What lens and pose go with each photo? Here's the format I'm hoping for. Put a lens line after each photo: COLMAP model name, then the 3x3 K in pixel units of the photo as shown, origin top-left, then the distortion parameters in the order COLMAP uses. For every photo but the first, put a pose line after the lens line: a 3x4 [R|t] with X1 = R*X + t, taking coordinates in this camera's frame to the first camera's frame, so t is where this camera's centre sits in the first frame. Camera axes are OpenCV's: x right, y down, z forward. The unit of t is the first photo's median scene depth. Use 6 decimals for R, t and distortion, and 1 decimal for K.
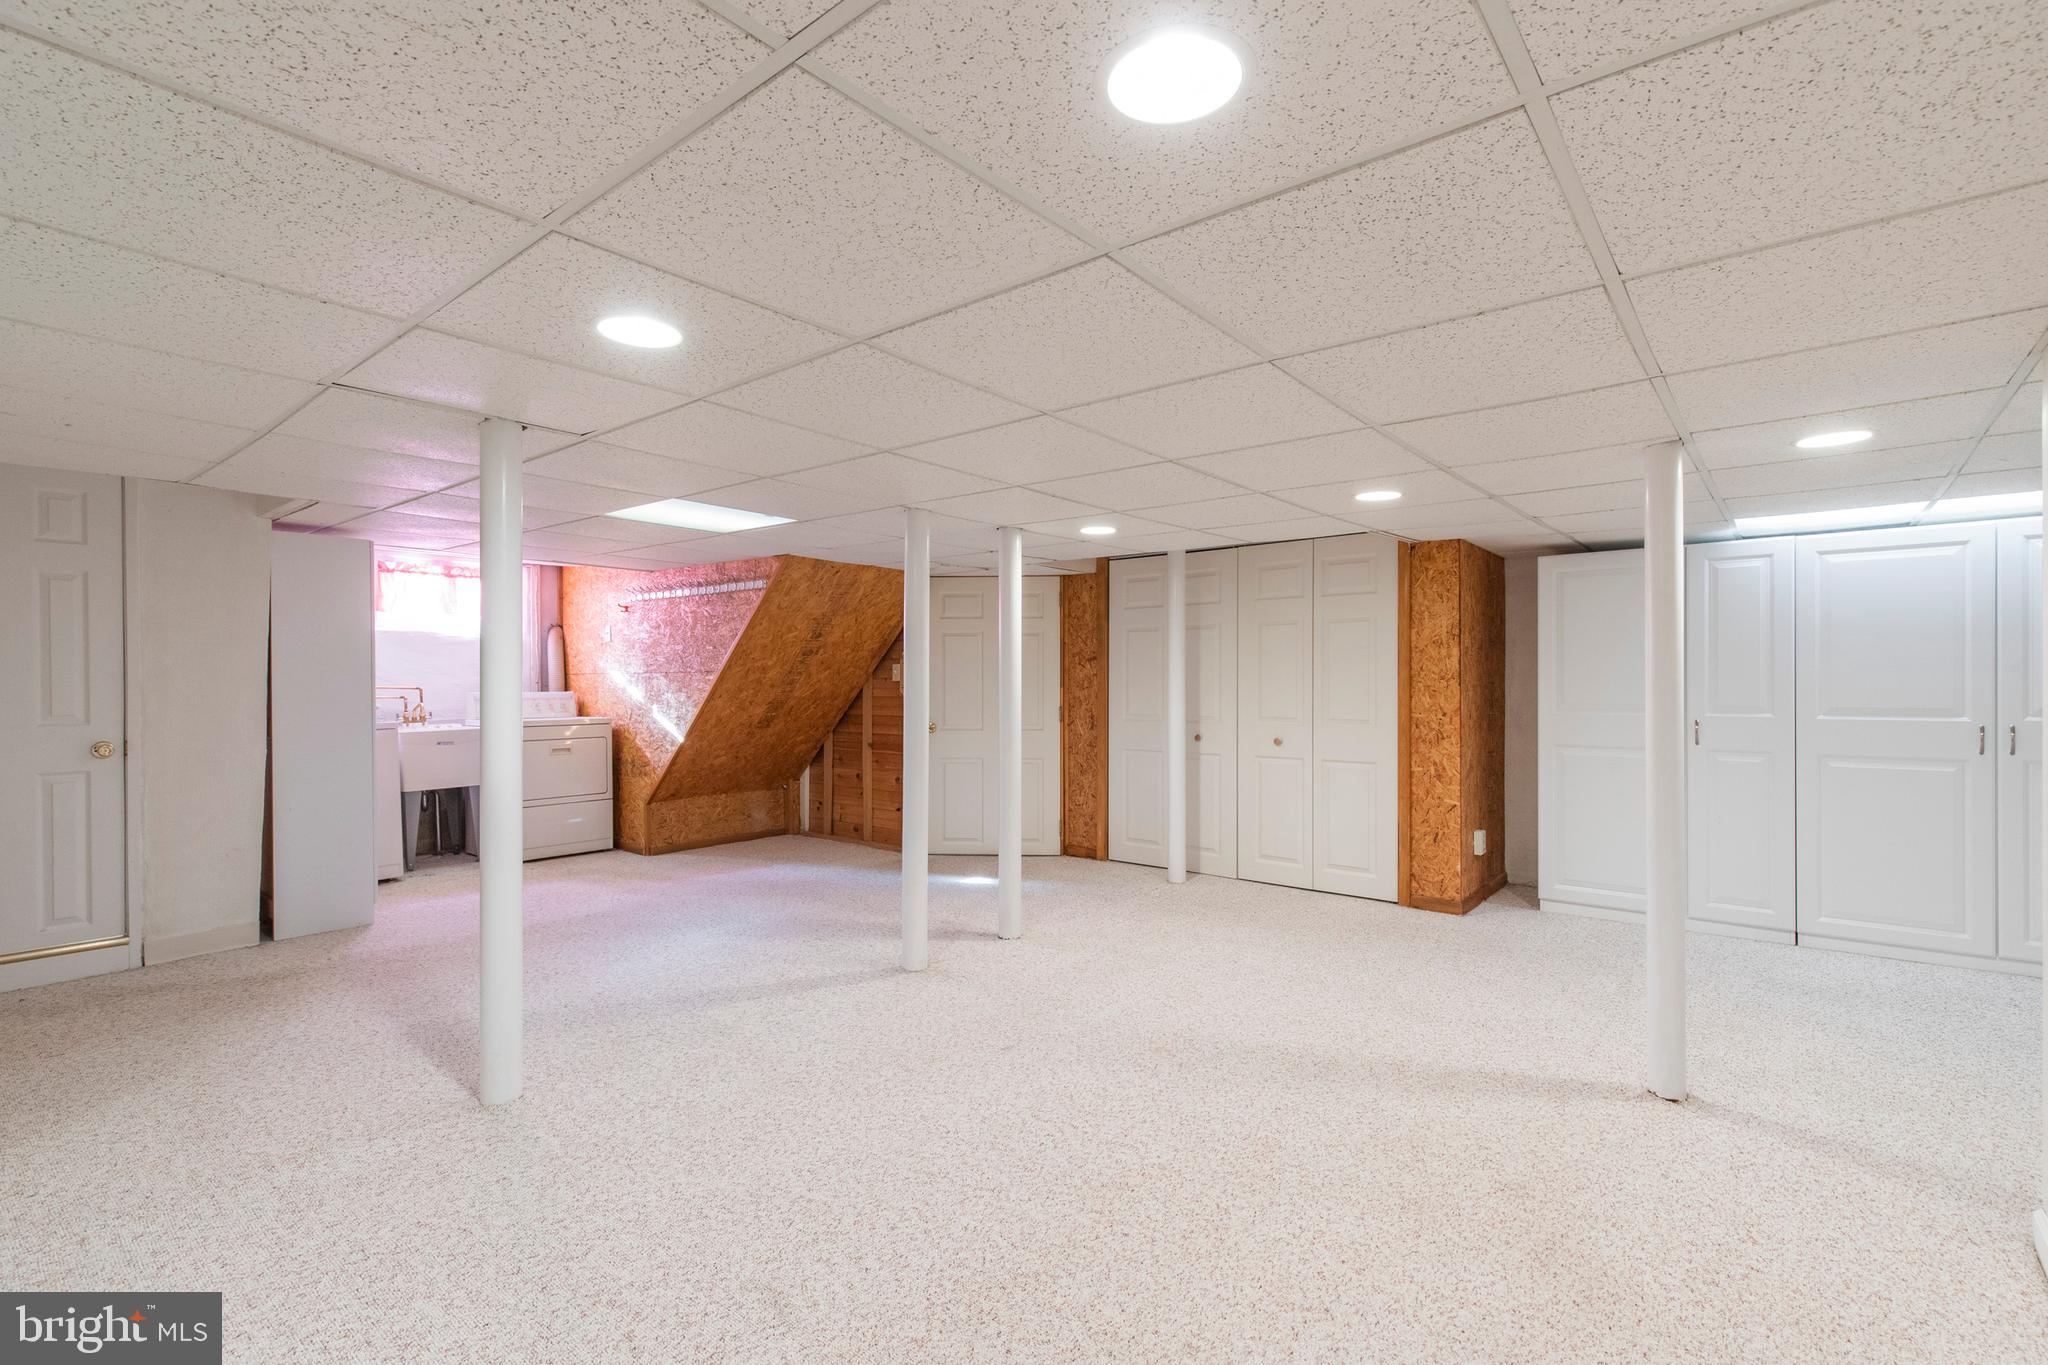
lens RADIAL K [[932.8, 0, 1026.4], [0, 932.8, 681.3], [0, 0, 1]] dist [0.004096, -0.000549]
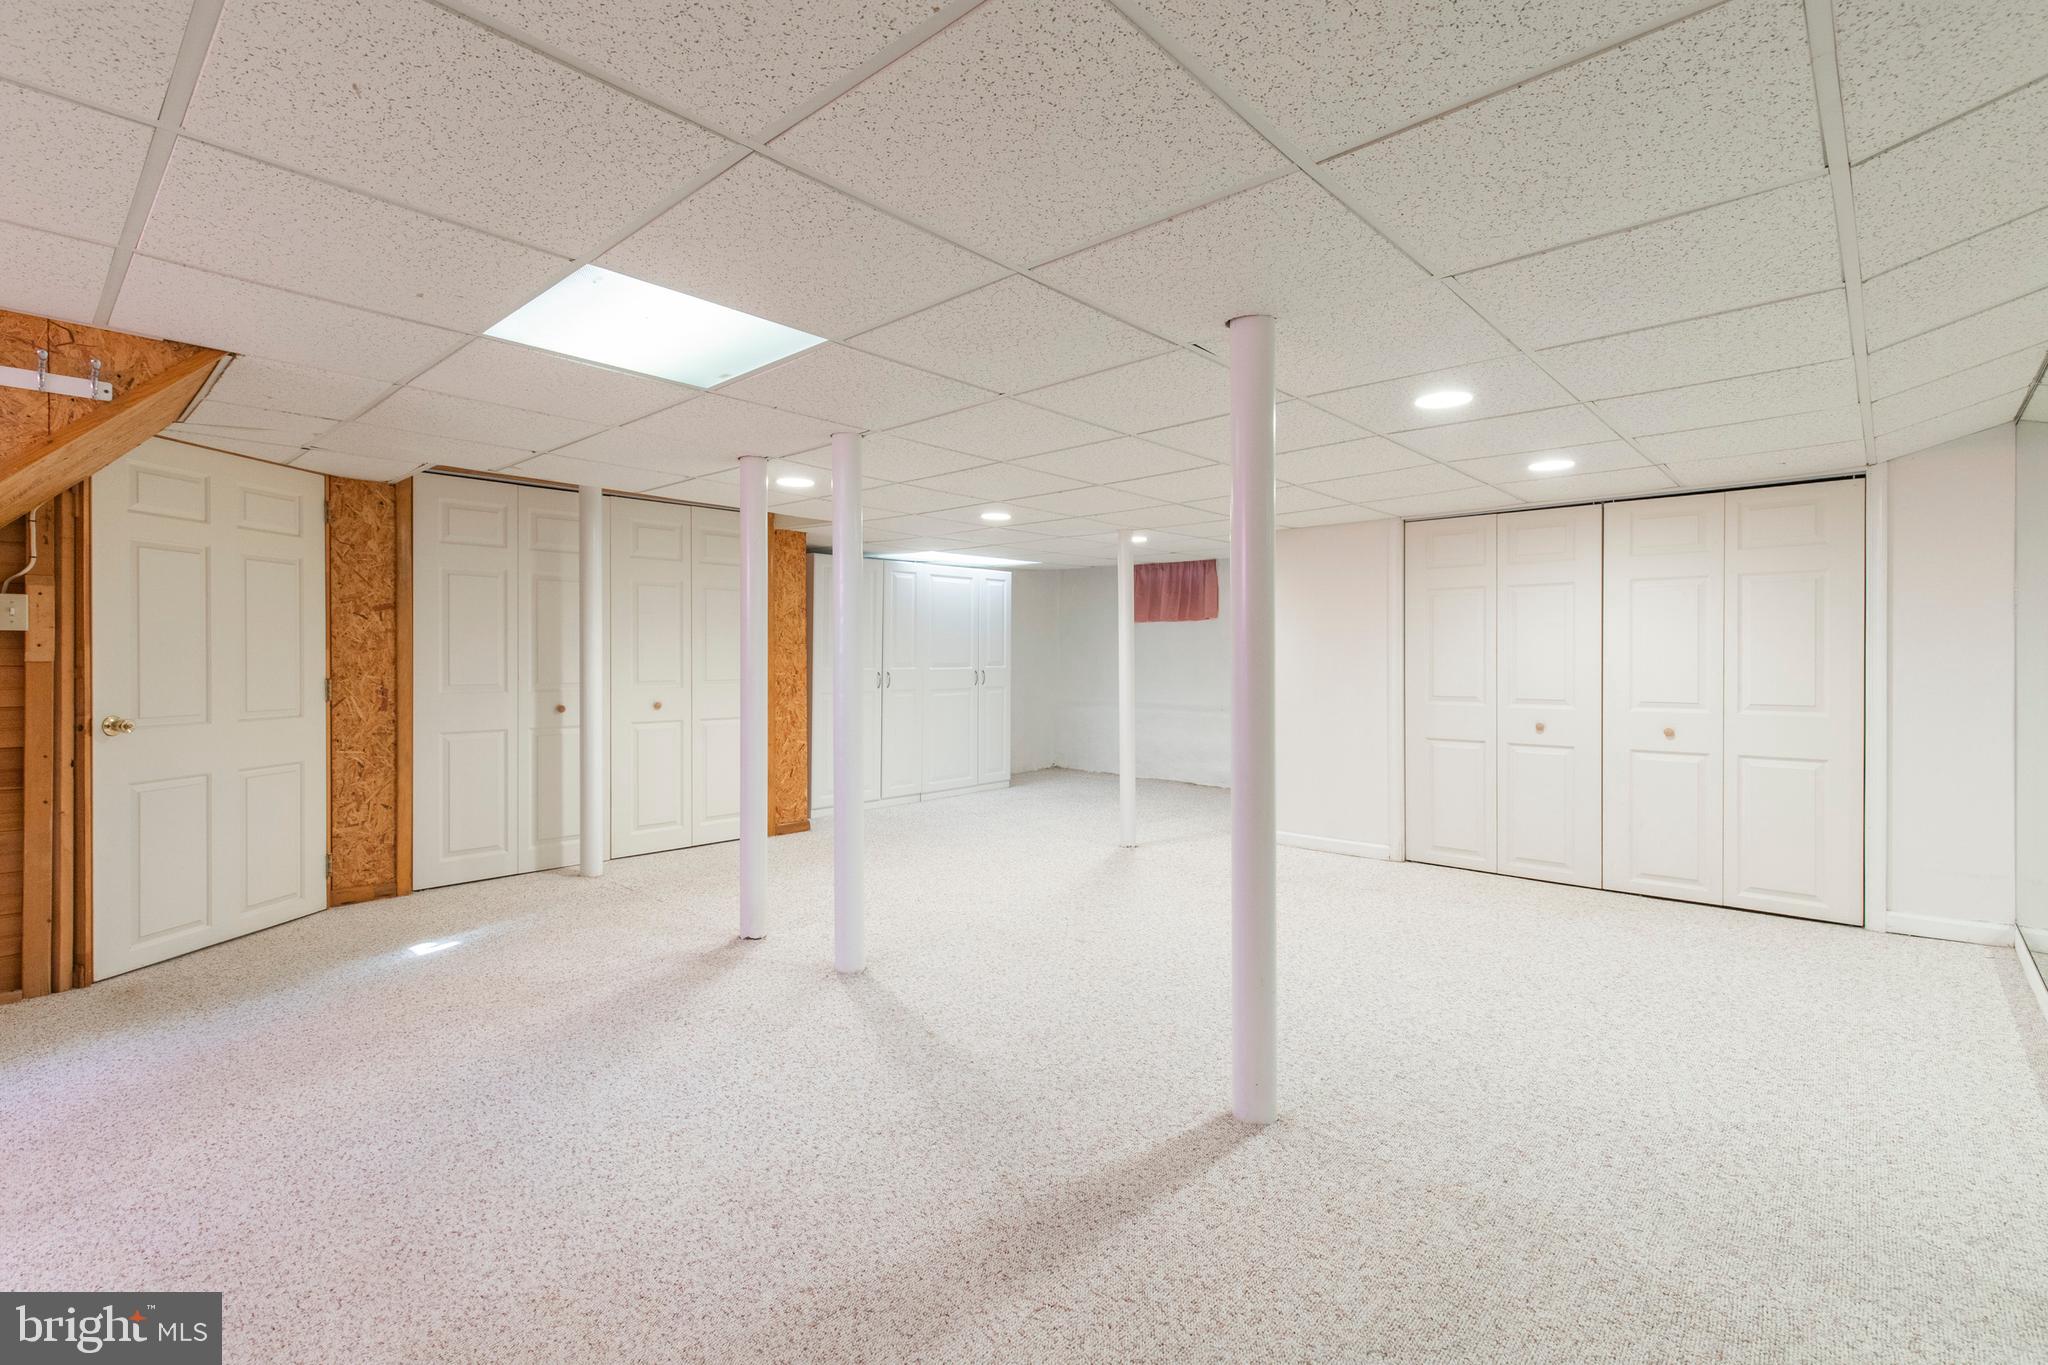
lens RADIAL K [[932.8, 0, 1028.3], [0, 932.8, 670.9], [0, 0, 1]] dist [0.004096, -0.000549]
pose [[0.046600, -0.013400, 0.998824, -0.712469], [-0.000510, 0.999910, 0.013438, 0.015755], [-0.998913, -0.001135, 0.046589, 0.588409]]
